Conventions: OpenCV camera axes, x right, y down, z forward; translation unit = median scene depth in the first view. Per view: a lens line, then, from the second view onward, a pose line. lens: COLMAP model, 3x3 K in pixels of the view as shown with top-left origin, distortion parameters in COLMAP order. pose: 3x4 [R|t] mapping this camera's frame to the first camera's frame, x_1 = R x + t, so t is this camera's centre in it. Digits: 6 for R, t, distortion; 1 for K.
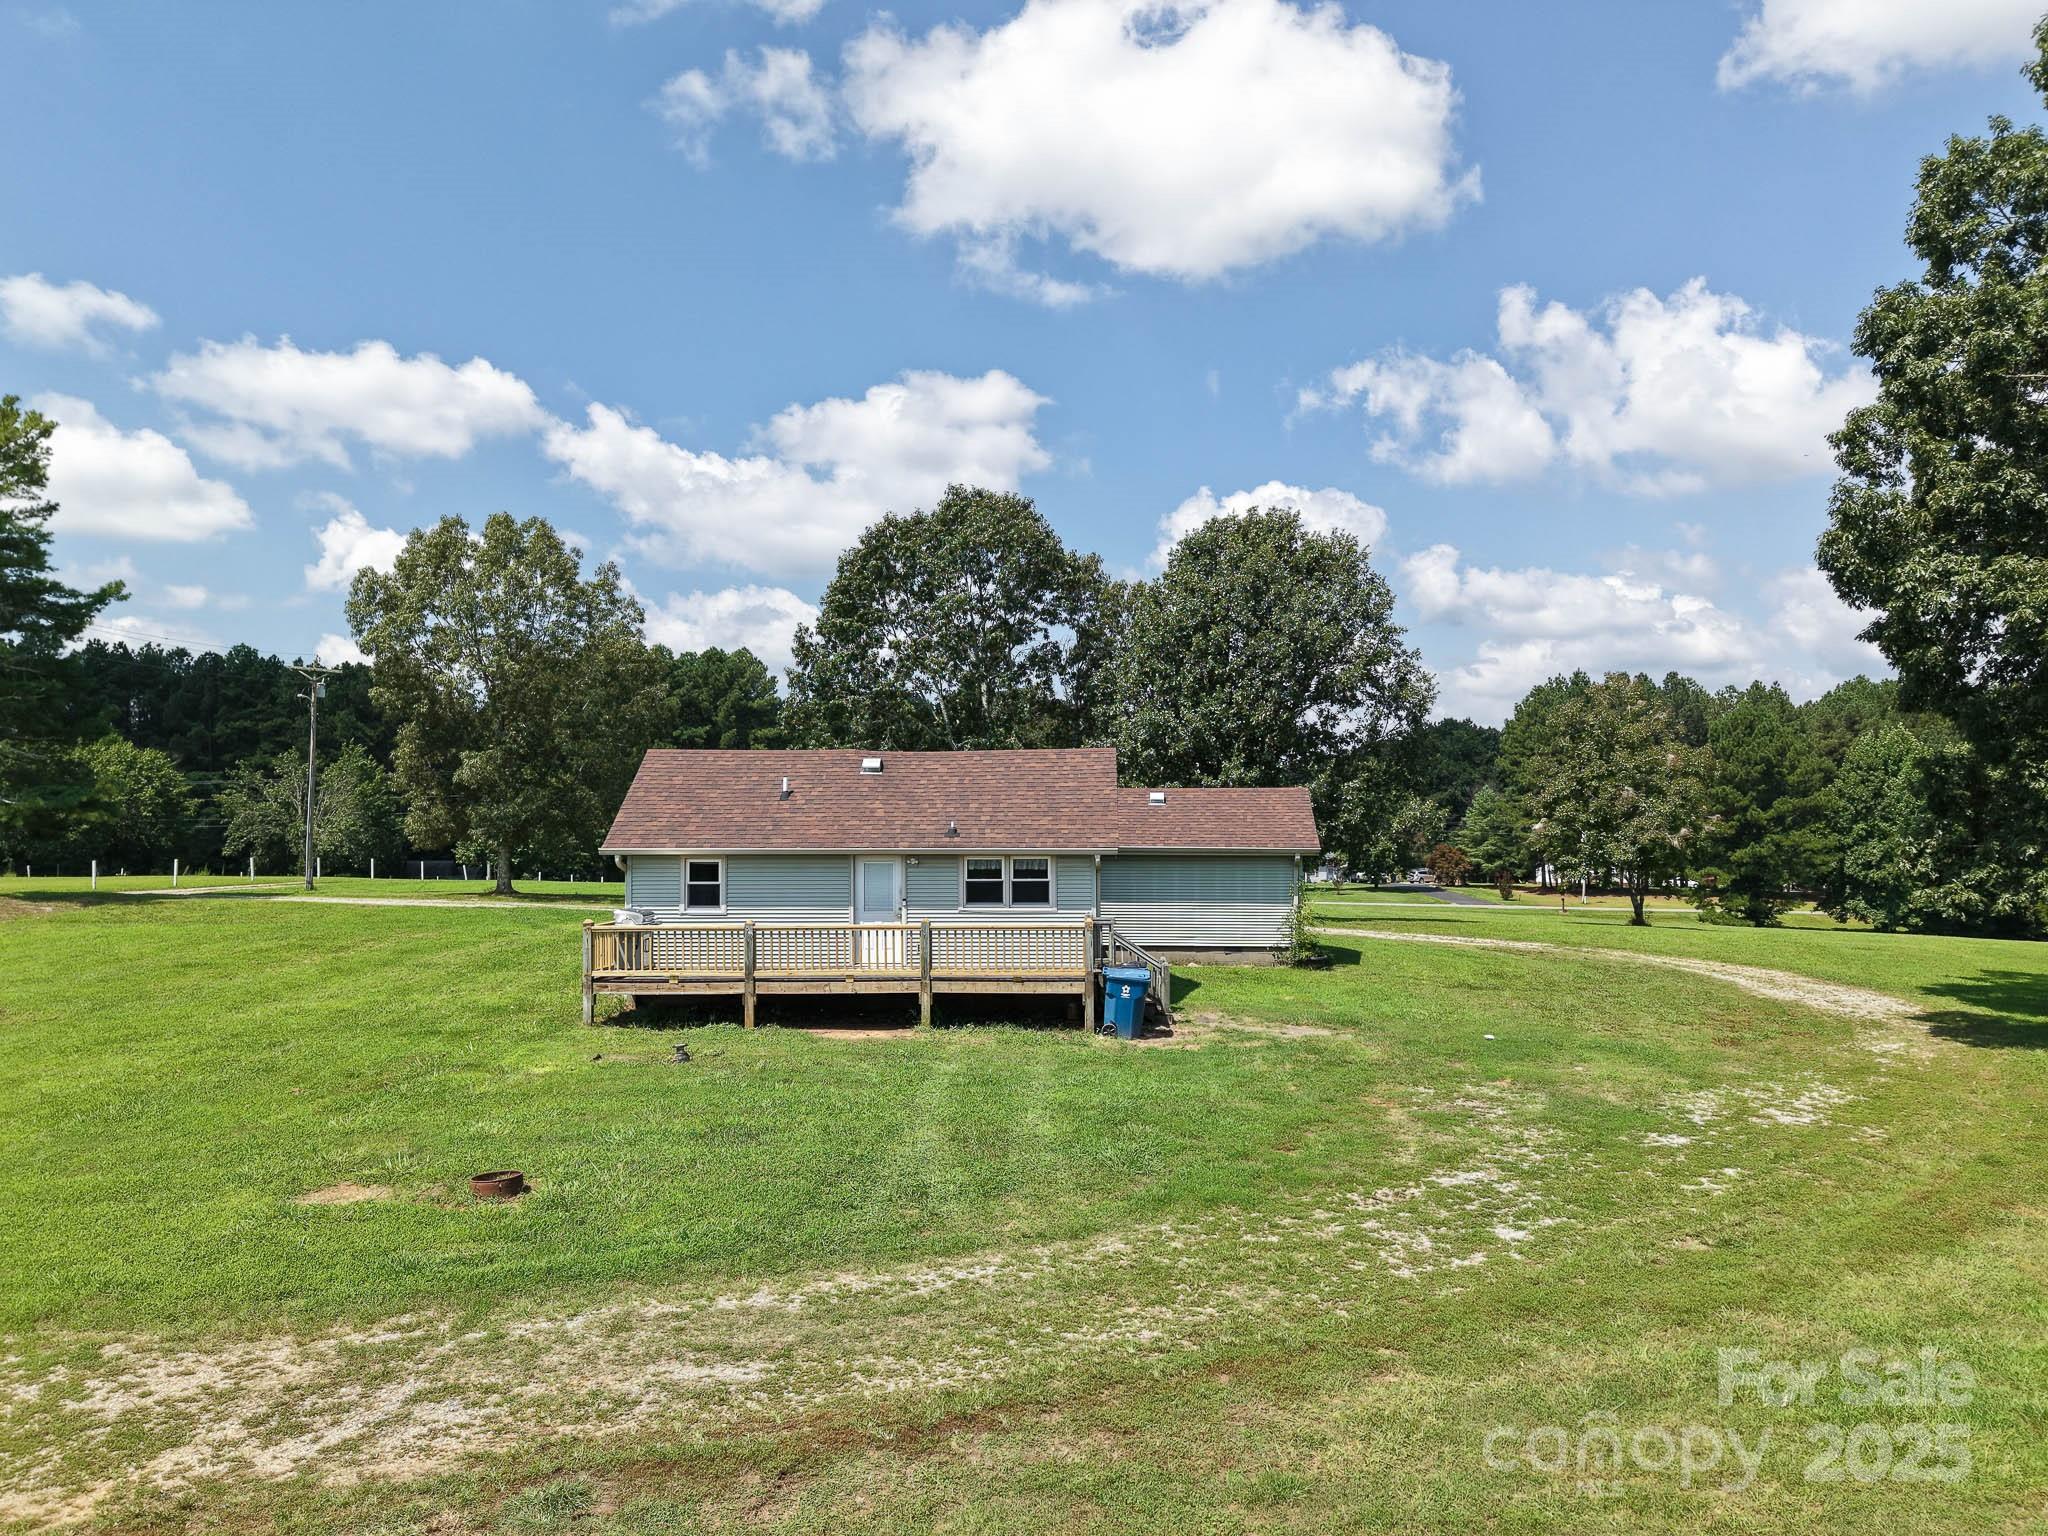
lens RADIAL K [[1432.6, 0, 1054.3], [0, 1432.6, 808.3], [0, 0, 1]] dist [0.027547, -0.001626]
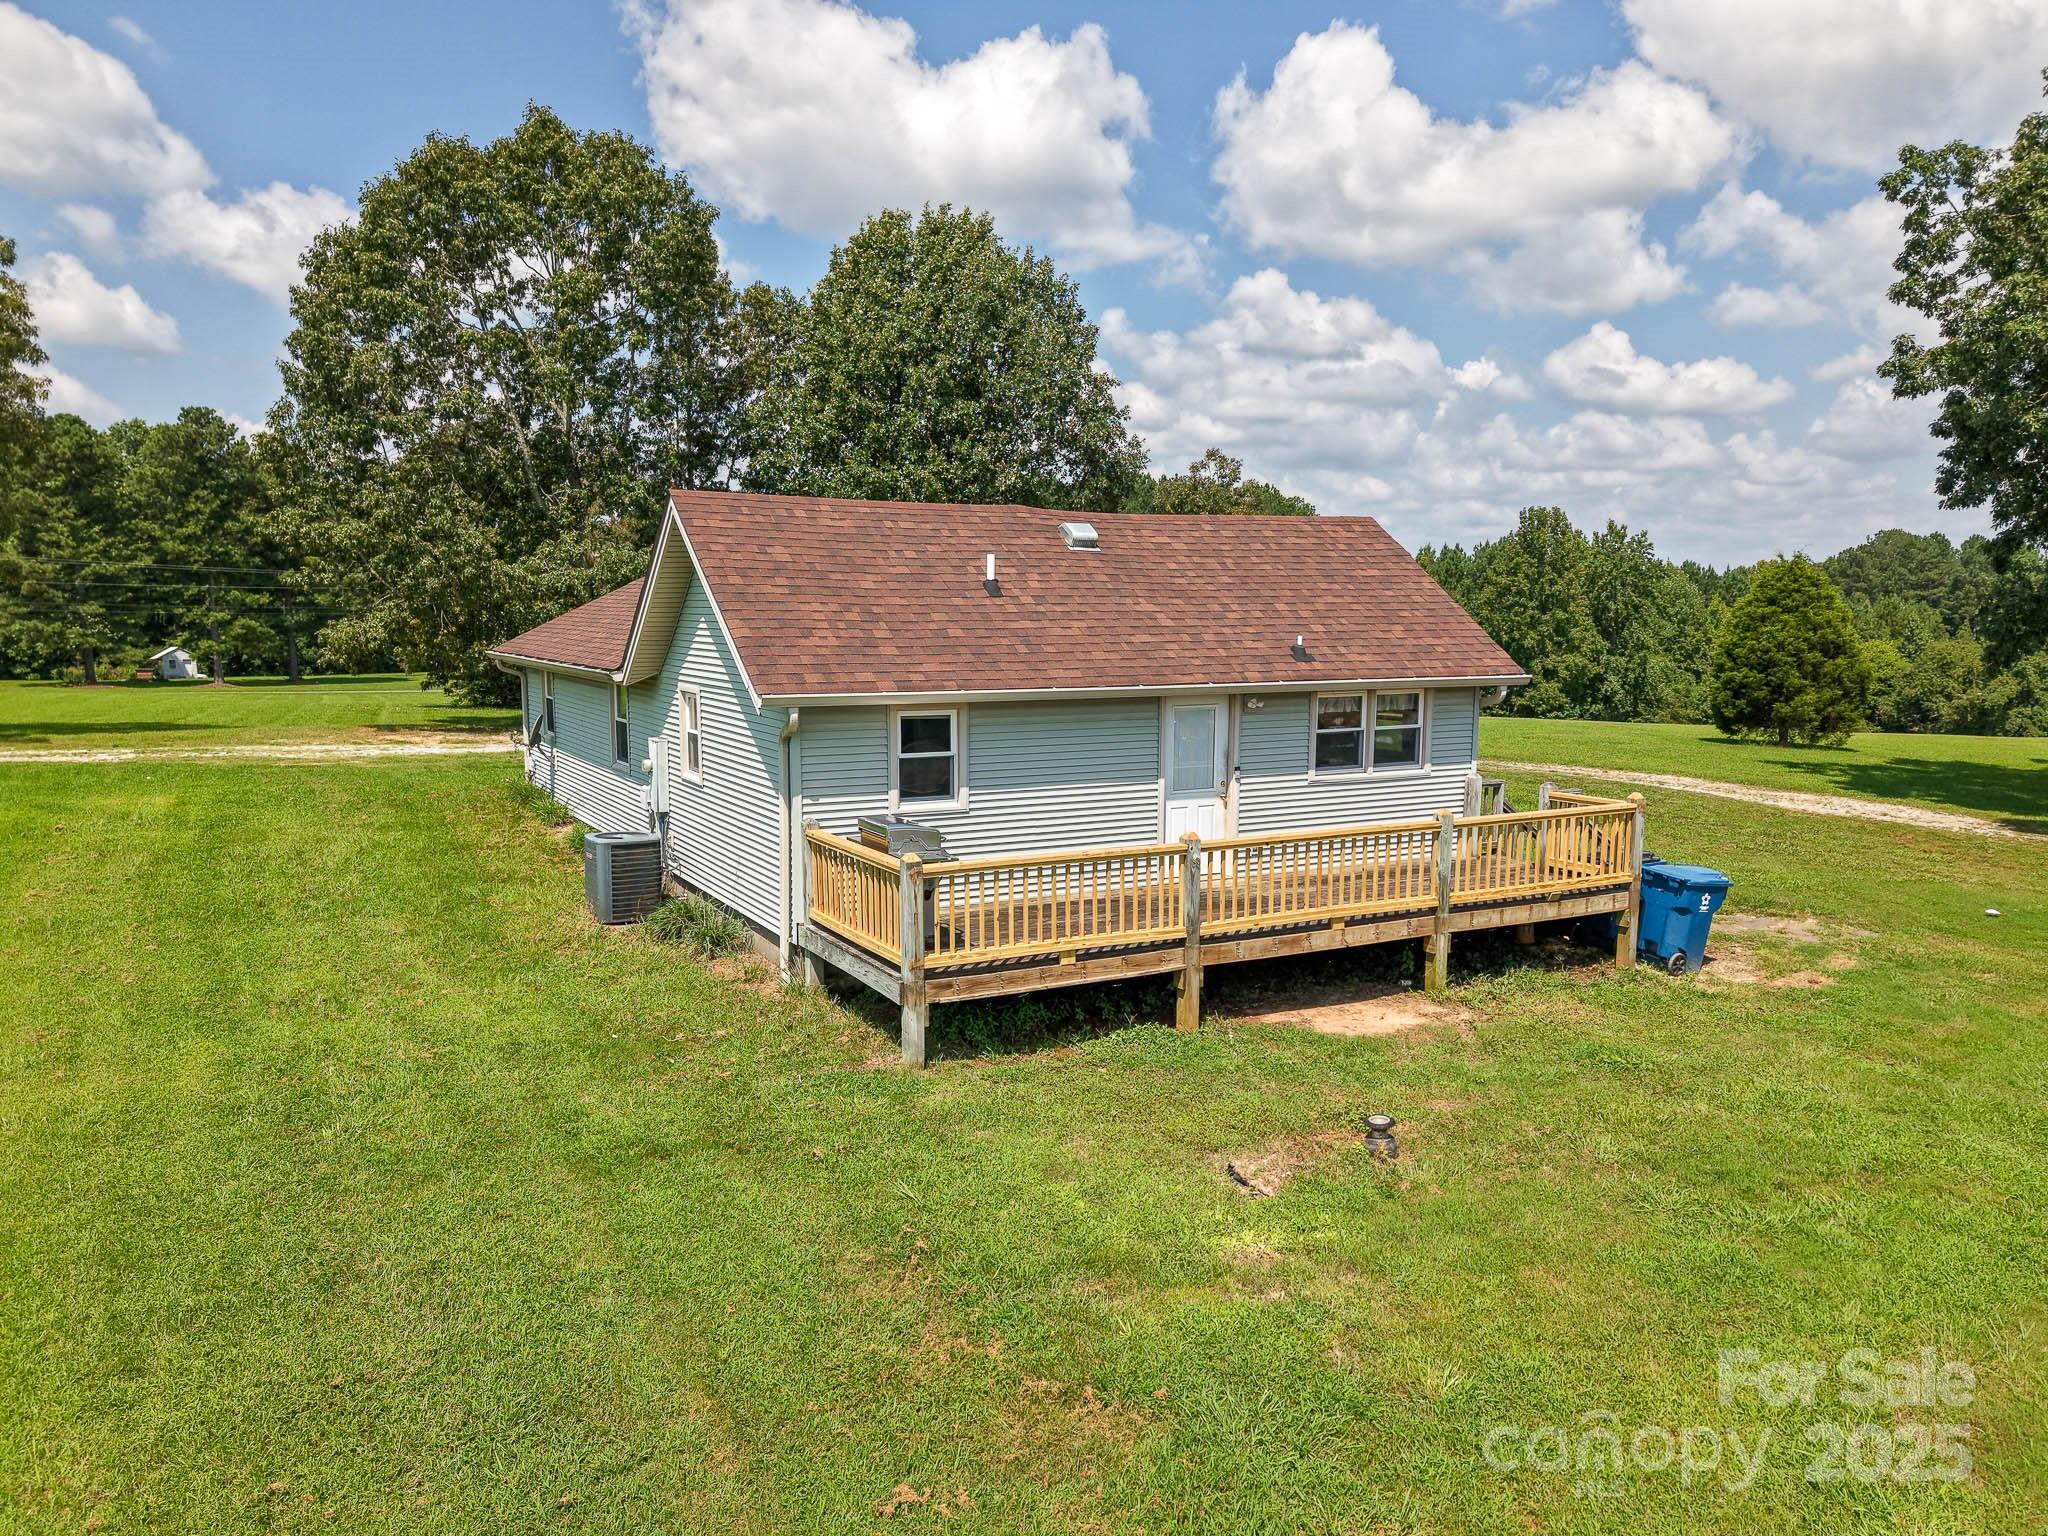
lens RADIAL K [[1447.8, 0, 919.1], [0, 1447.8, 807.7], [0, 0, 1]] dist [0.003965, 0.003329]
pose [[0.884081, -0.063608, 0.462984, -0.487021], [-0.007512, 0.988632, 0.150168, -0.009203], [-0.467273, -0.136239, 0.873553, 0.516585]]
